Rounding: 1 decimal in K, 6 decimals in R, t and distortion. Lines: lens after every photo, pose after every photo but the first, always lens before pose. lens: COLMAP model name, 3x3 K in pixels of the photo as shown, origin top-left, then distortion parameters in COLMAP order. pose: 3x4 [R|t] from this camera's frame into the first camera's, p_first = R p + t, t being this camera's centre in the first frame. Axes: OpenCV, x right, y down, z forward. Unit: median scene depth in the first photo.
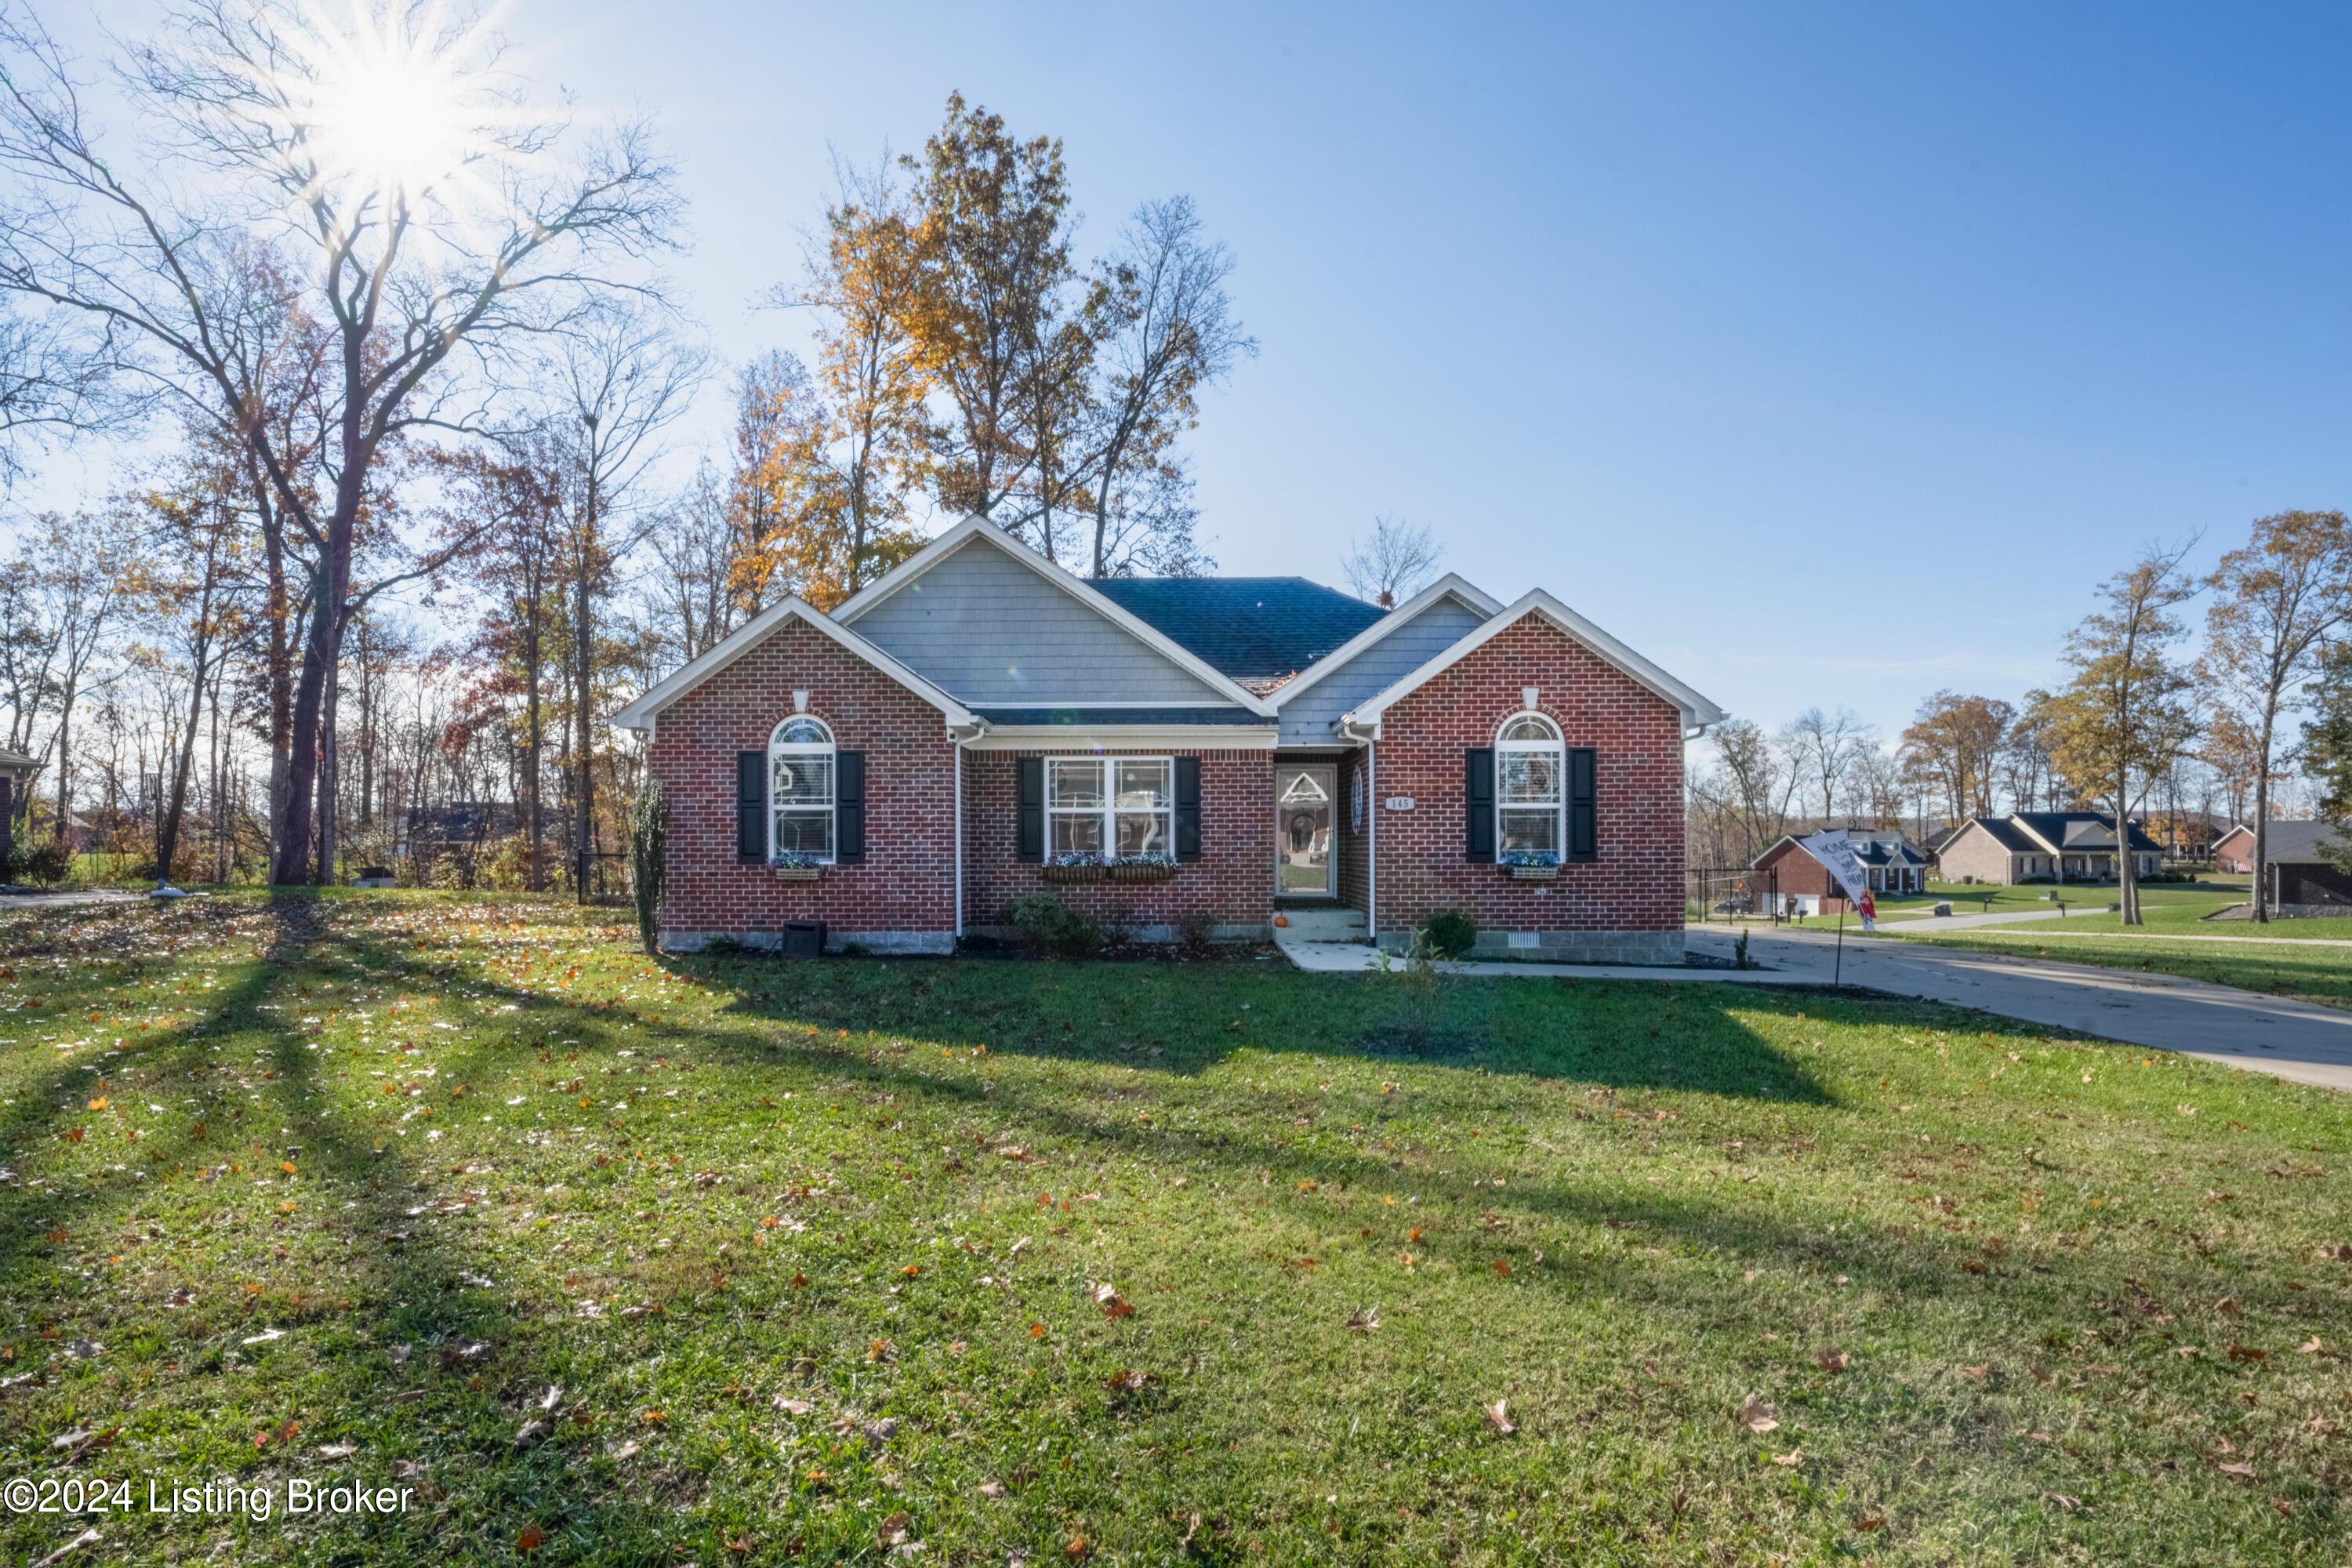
lens RADIAL K [[932.3, 0, 1179.0], [0, 932.3, 808.6], [0, 0, 1]] dist [-0.001609, 0.000221]
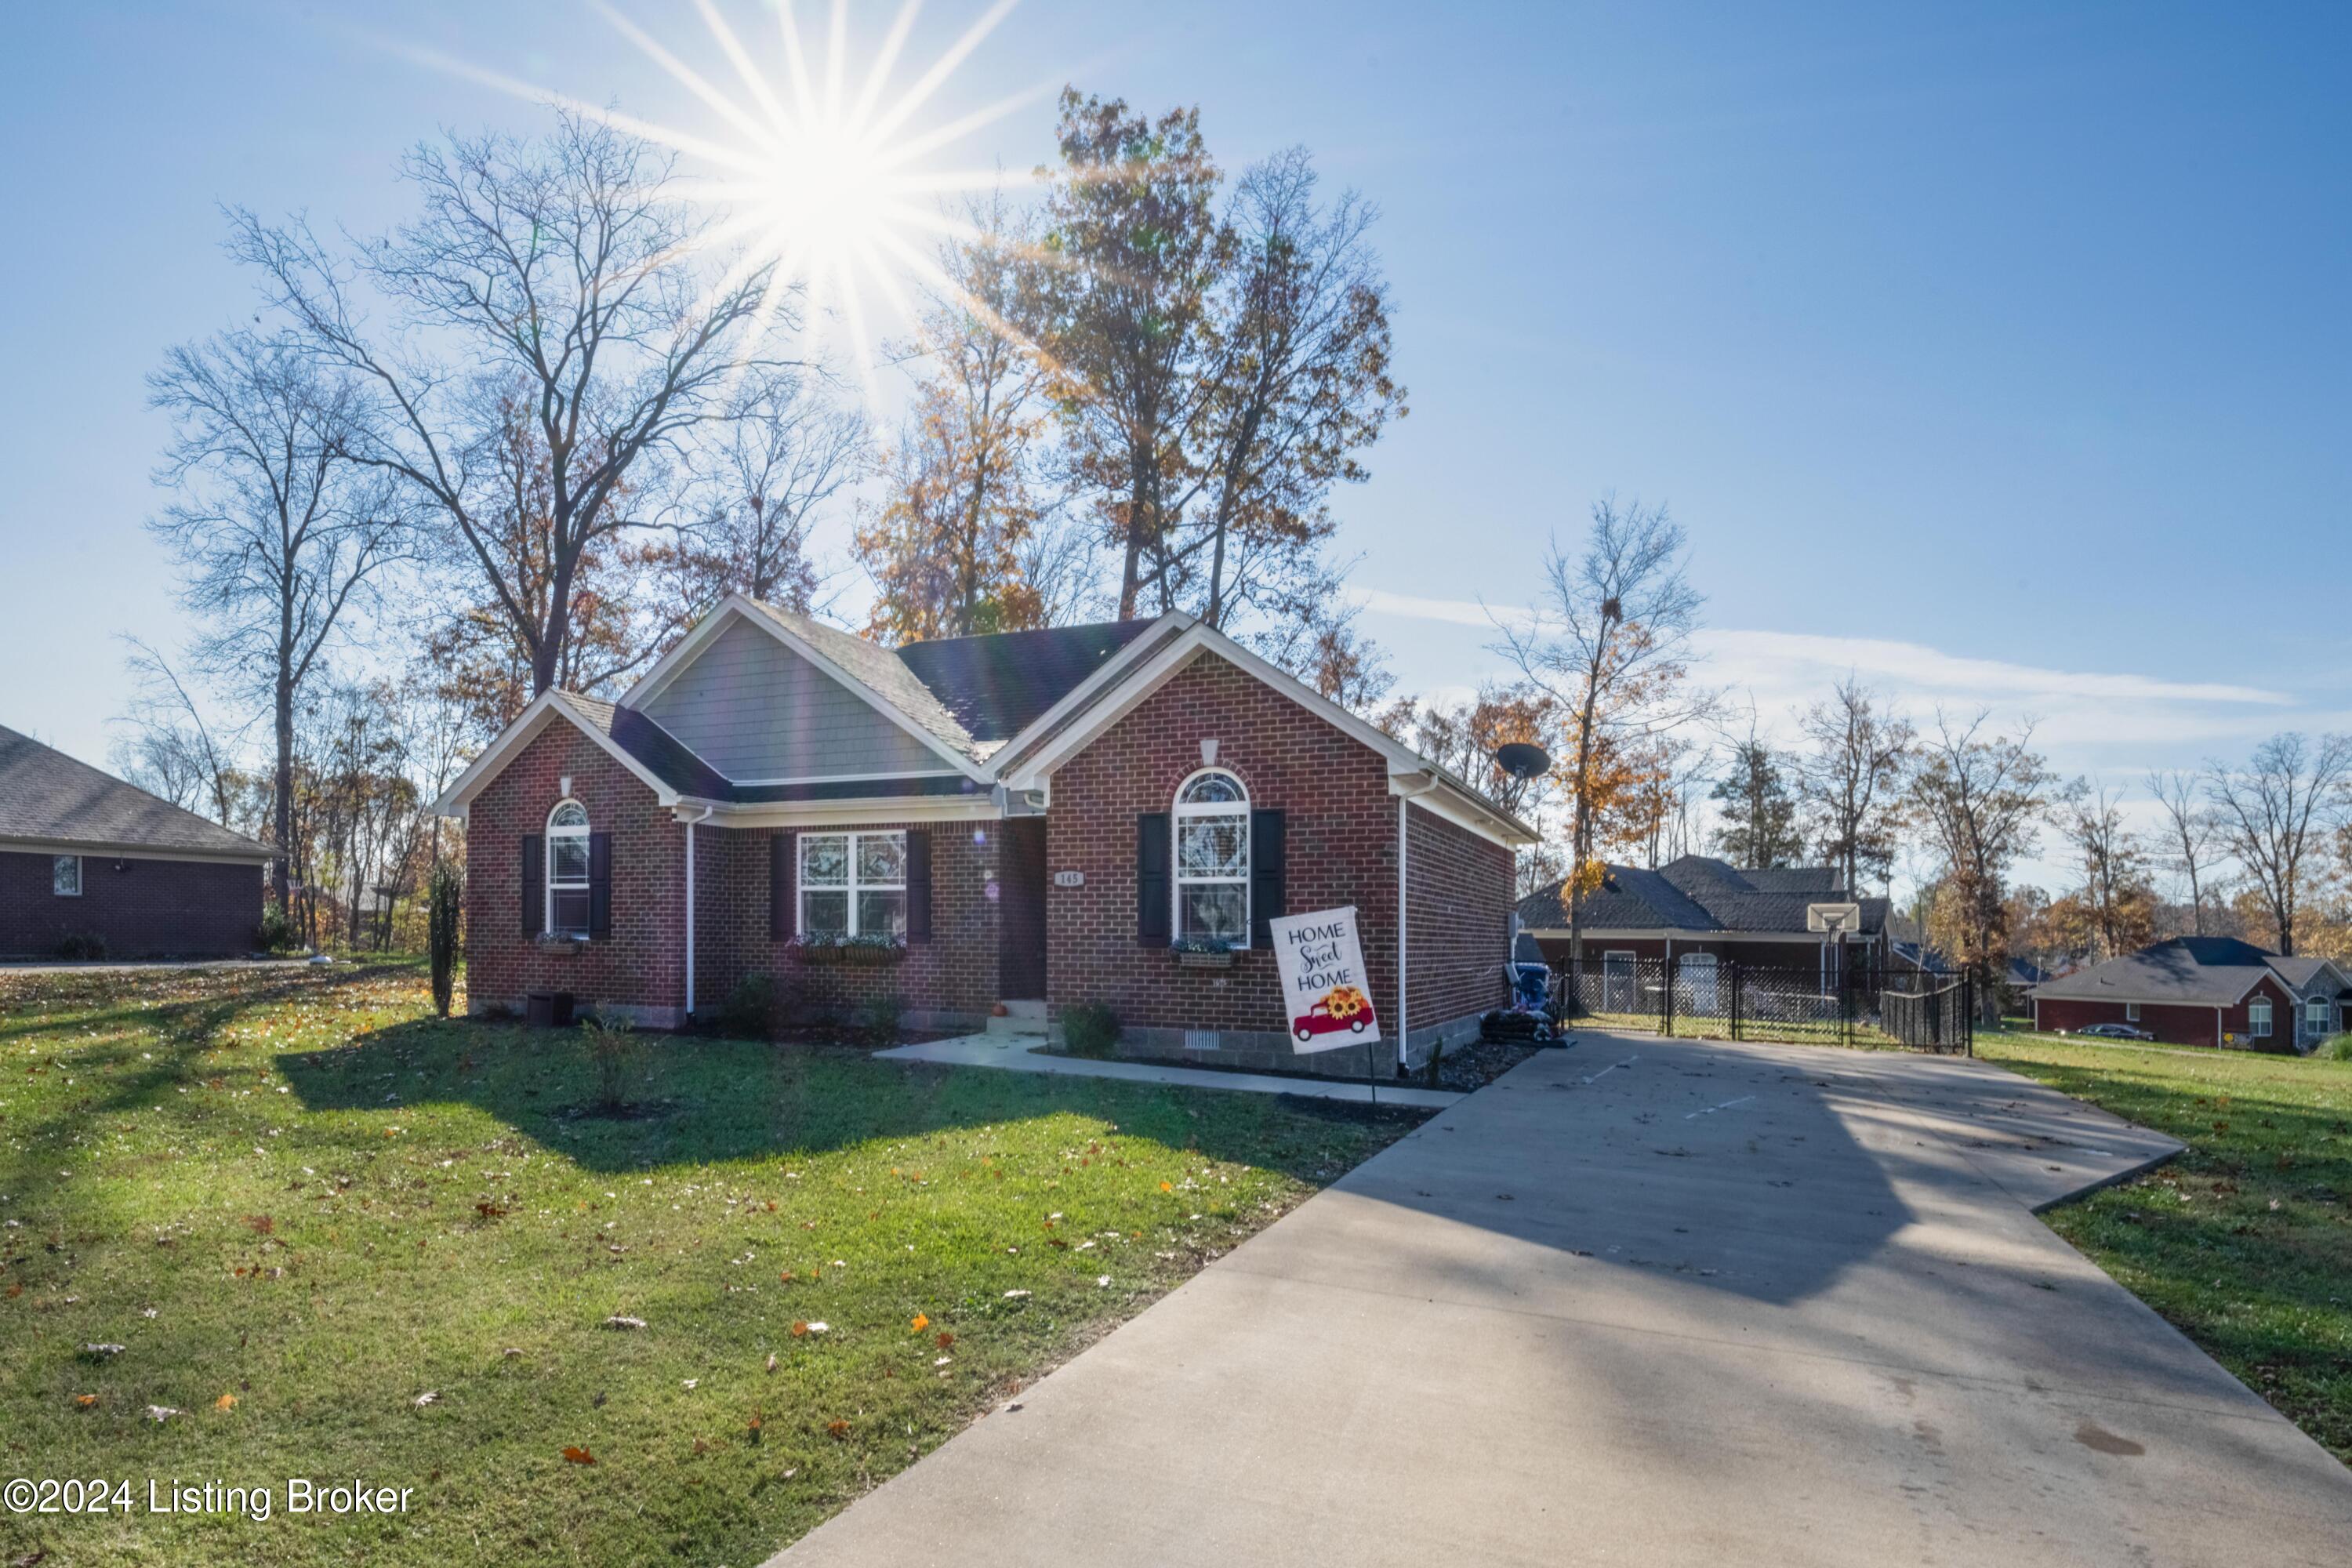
lens RADIAL K [[1147.7, 0, 1257.2], [0, 1147.7, 893.3], [0, 0, 1]] dist [0.004596, 0.000616]
pose [[0.936858, -0.003148, -0.349696, 0.741210], [0.006402, 0.999946, 0.008151, 0.000591], [0.349652, -0.009875, 0.936828, 0.038710]]
